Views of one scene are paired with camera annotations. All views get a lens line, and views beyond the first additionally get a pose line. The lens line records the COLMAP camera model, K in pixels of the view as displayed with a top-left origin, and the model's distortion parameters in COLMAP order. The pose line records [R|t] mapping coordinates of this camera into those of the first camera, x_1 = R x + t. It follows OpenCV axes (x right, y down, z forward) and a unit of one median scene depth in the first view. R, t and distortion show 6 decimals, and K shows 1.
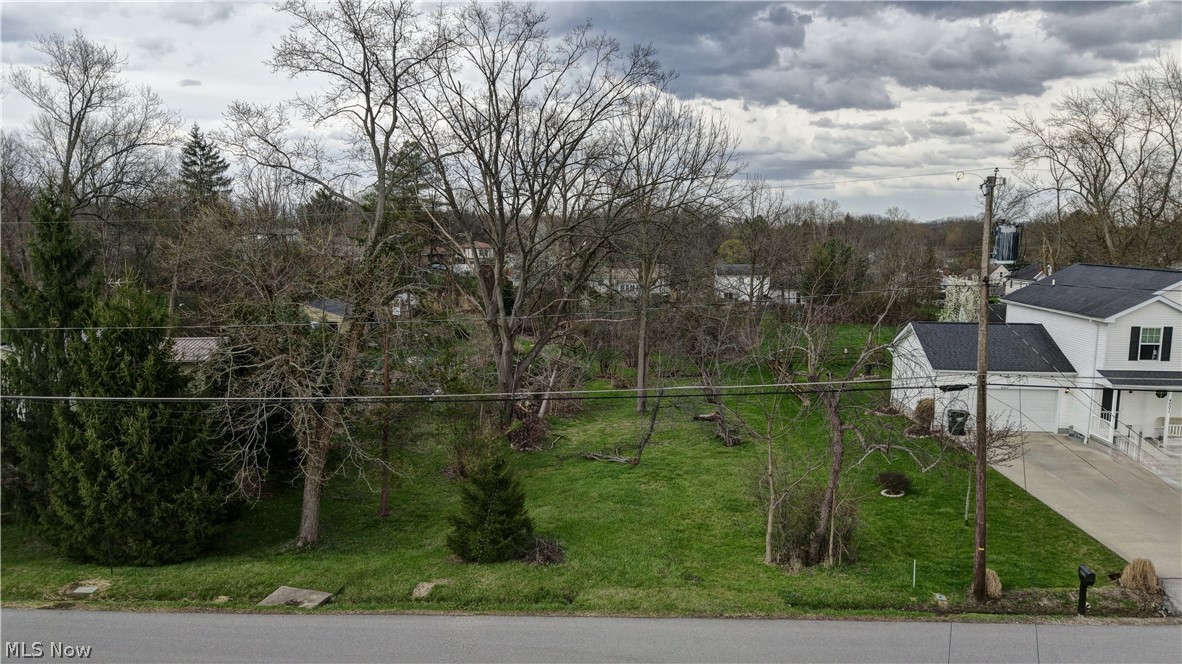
lens RADIAL K [[815.5, 0, 601.1], [0, 815.5, 335.0], [0, 0, 1]] dist [0.007682, -0.005018]
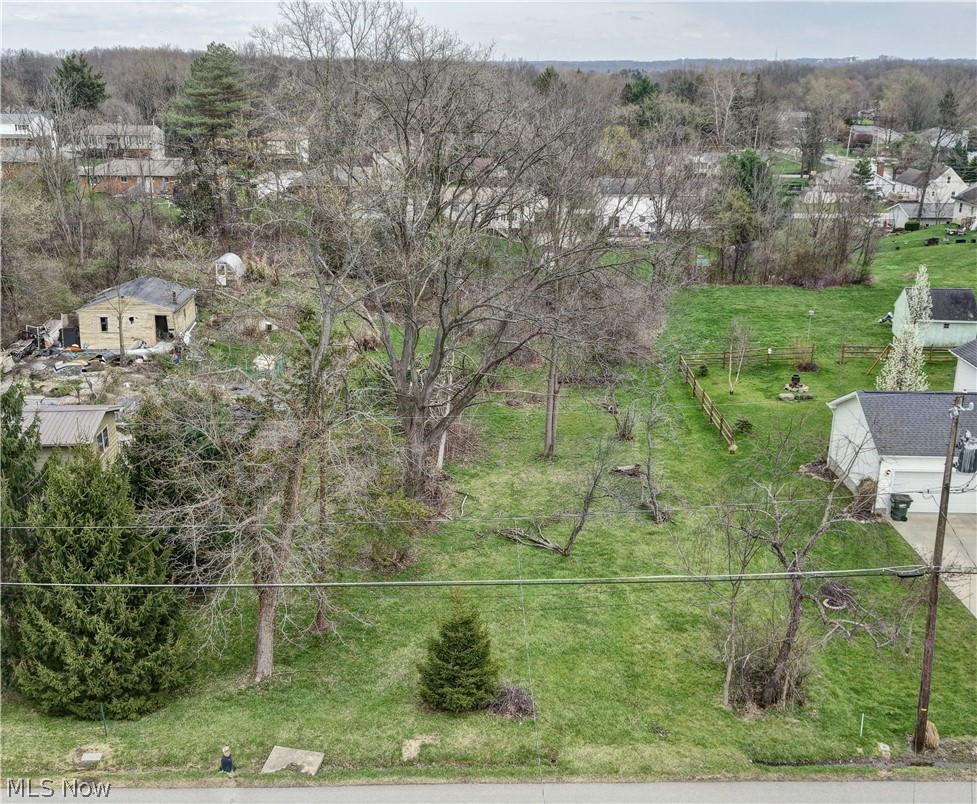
lens RADIAL K [[1048.9, 0, 481.8], [0, 1048.9, 401.8], [0, 0, 1]] dist [-0.004712, 0.000000]
pose [[0.998750, -0.010300, 0.048907, -0.185287], [0.001735, 0.985091, 0.172027, -0.368010], [-0.049950, -0.171727, 0.983877, -0.276162]]
